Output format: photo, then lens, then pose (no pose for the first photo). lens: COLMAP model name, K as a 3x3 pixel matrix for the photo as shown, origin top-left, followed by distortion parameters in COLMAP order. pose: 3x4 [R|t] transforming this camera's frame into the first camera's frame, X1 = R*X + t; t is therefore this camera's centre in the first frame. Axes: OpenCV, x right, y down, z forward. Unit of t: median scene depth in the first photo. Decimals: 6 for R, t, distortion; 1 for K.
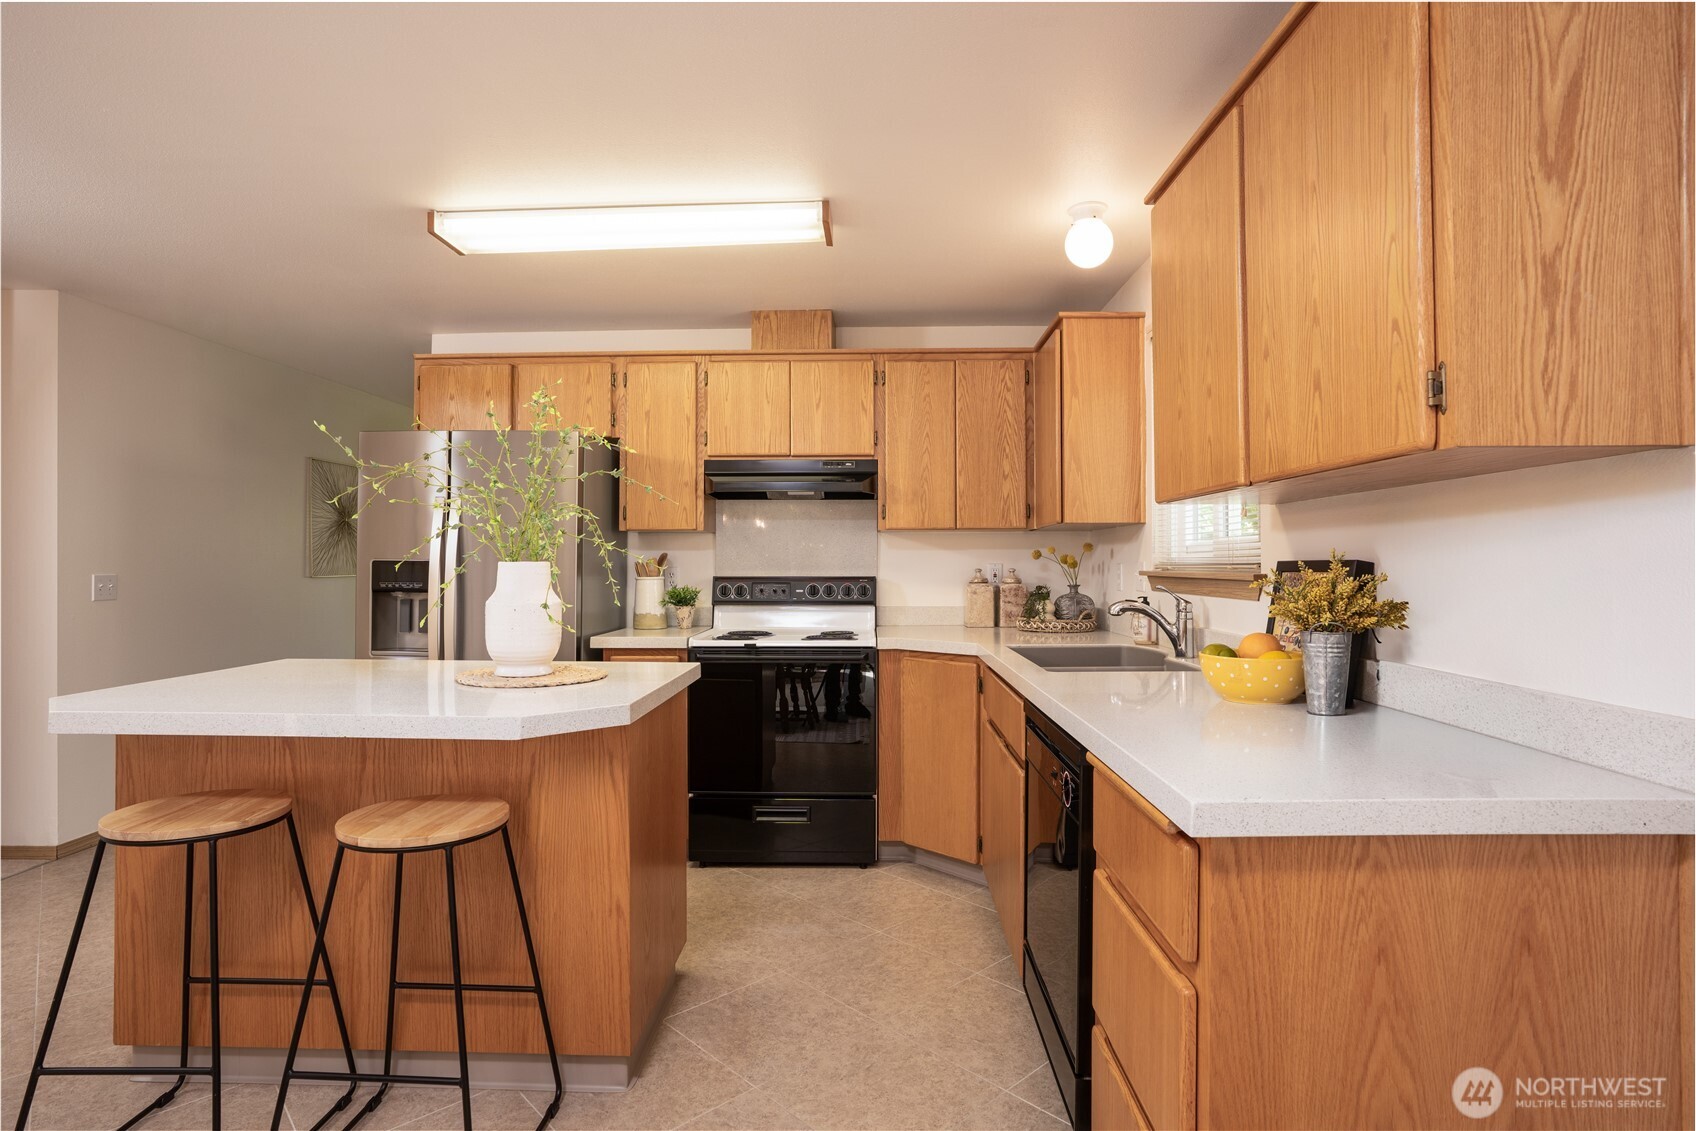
lens RADIAL K [[871.6, 0, 847.4], [0, 871.6, 557.2], [0, 0, 1]] dist [-0.047799, 0.000734]
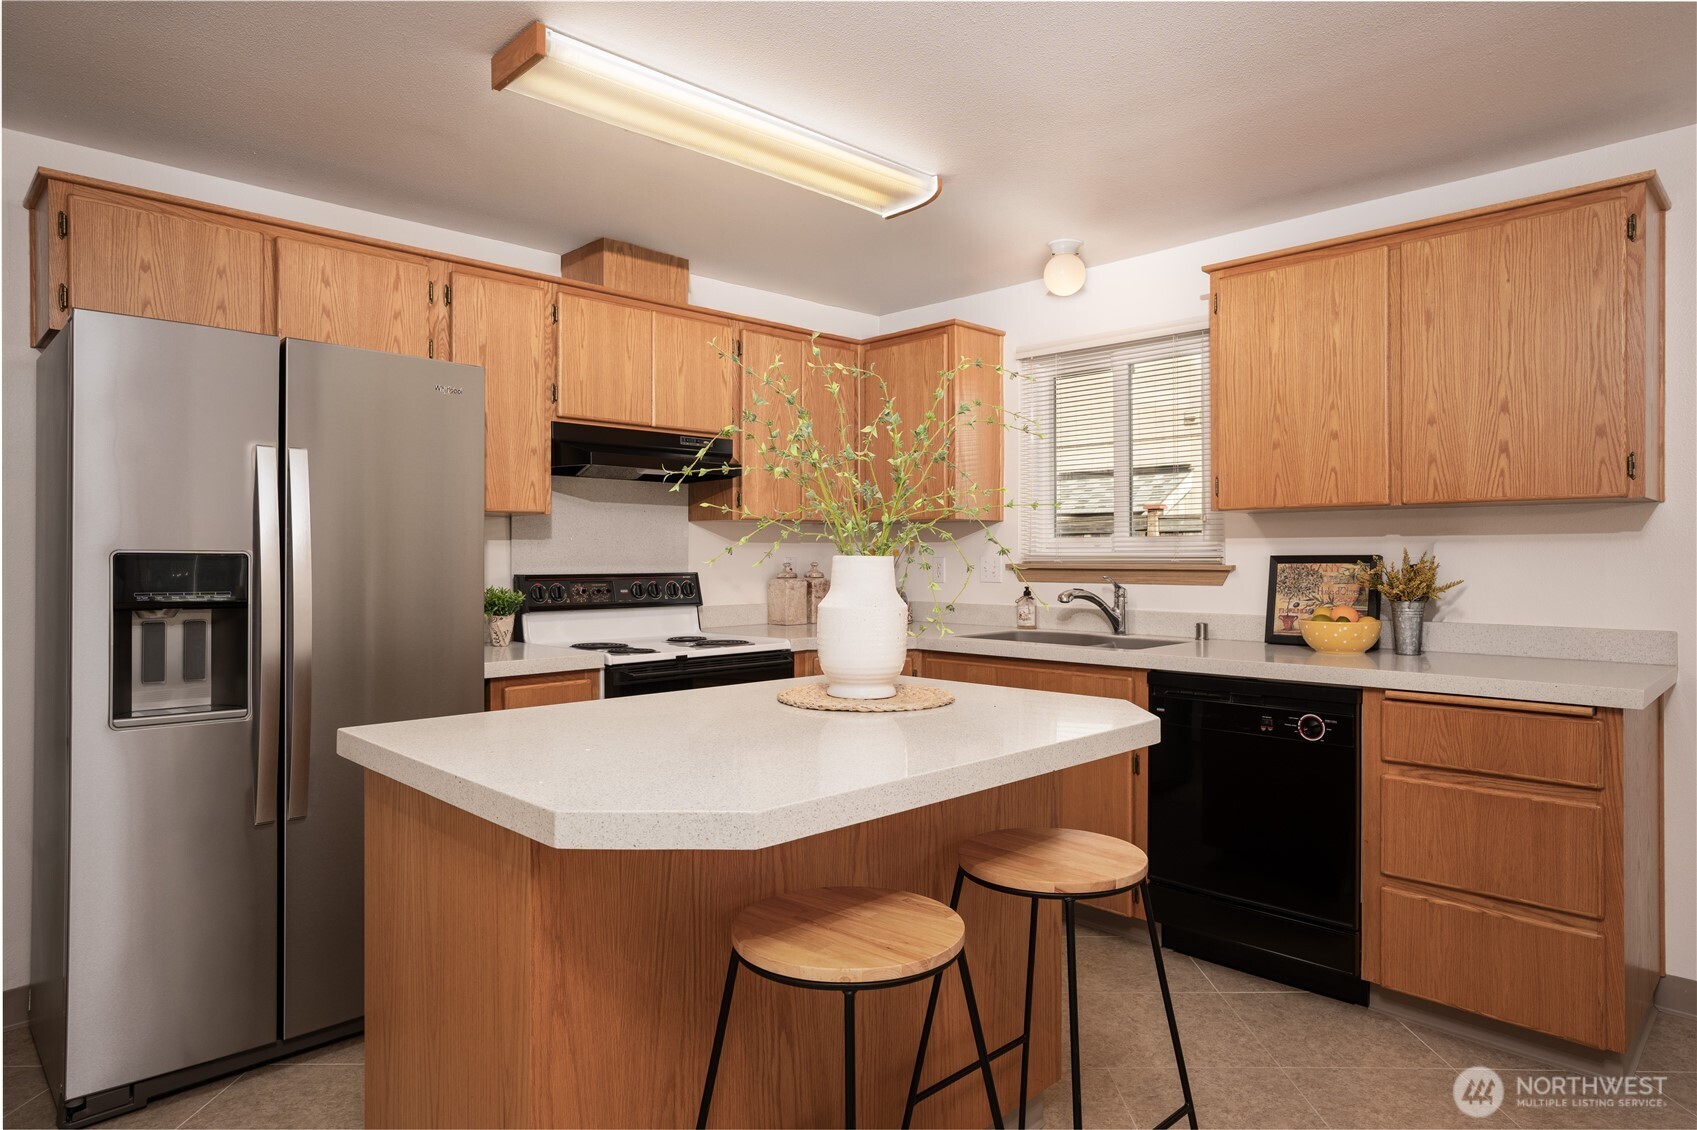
lens RADIAL K [[976.8, 0, 848.5], [0, 976.8, 565.0], [0, 0, 1]] dist [-0.075160, 0.058633]
pose [[0.688078, -0.007911, 0.725593, -0.608287], [-0.003259, 0.999897, 0.013992, 0.000252], [-0.725629, -0.011992, 0.687982, 0.236949]]
